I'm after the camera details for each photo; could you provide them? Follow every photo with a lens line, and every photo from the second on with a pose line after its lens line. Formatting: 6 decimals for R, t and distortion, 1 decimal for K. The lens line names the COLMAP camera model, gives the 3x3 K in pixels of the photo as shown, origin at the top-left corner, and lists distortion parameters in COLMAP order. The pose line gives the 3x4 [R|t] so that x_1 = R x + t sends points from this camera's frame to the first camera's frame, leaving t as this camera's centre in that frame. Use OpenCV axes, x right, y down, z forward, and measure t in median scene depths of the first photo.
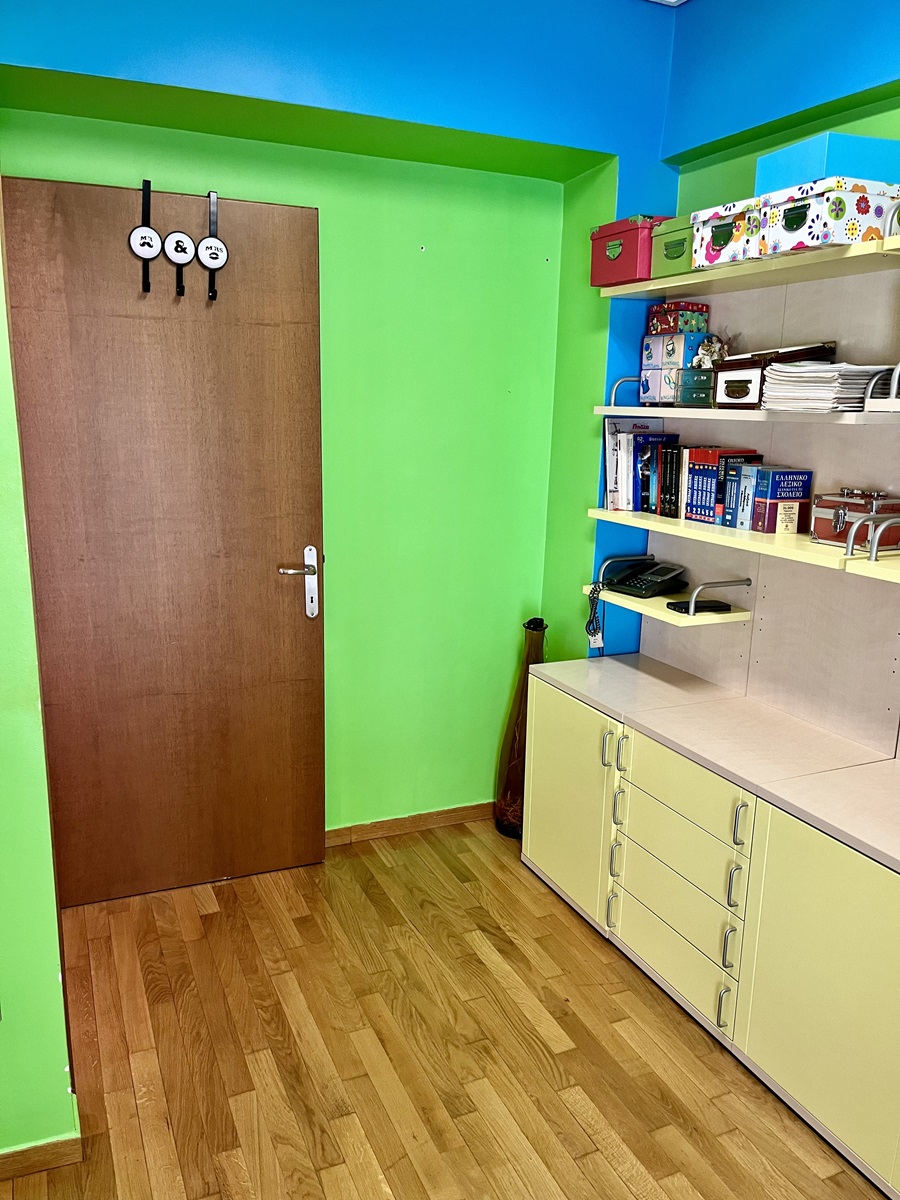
lens RADIAL K [[913.0, 0, 453.7], [0, 913.0, 601.2], [0, 0, 1]] dist [0.062586, -0.079535]
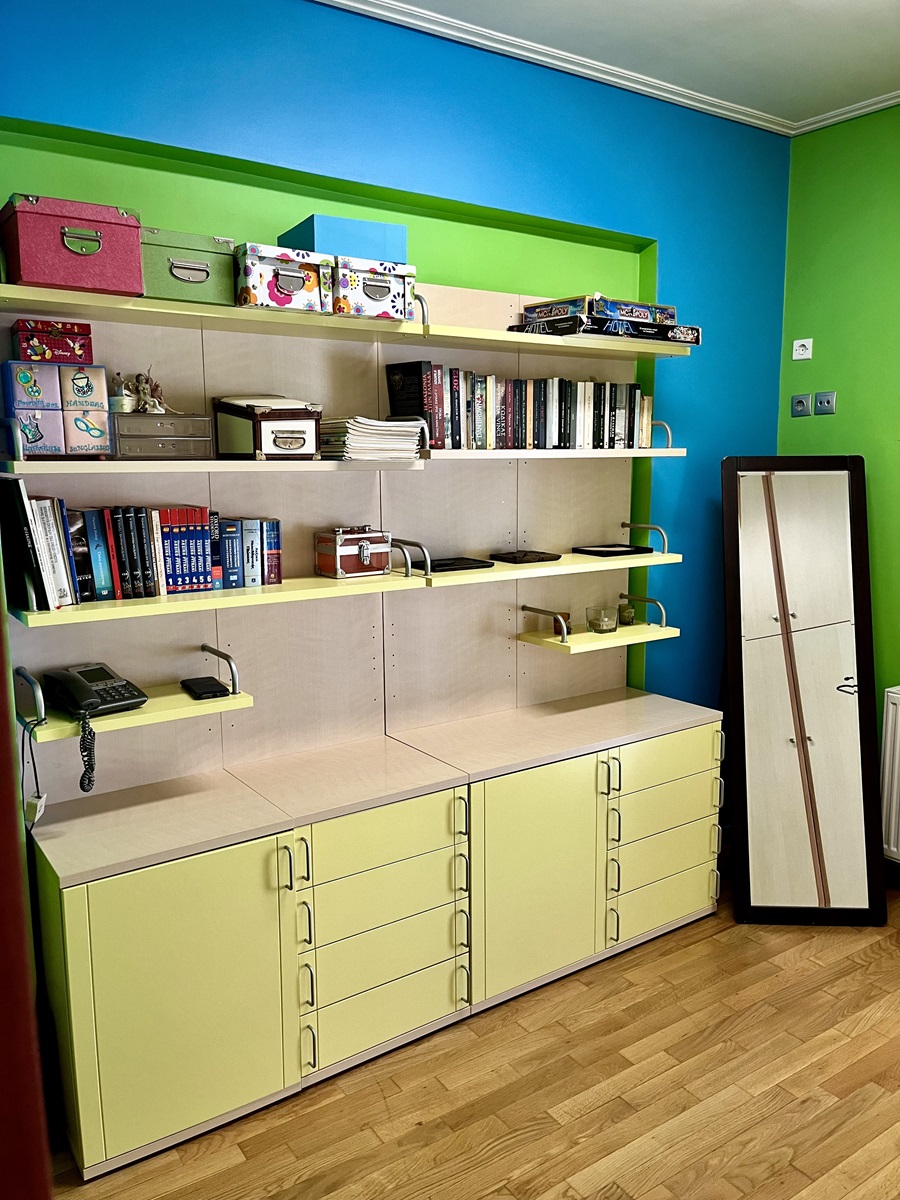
lens RADIAL K [[913.0, 0, 450.8], [0, 913.0, 601.5], [0, 0, 1]] dist [0.062586, -0.079535]
pose [[-0.167213, -0.167460, 0.971595, -0.616146], [0.216187, 0.955259, 0.201851, -0.202906], [-0.961927, 0.243798, -0.123528, 0.896166]]
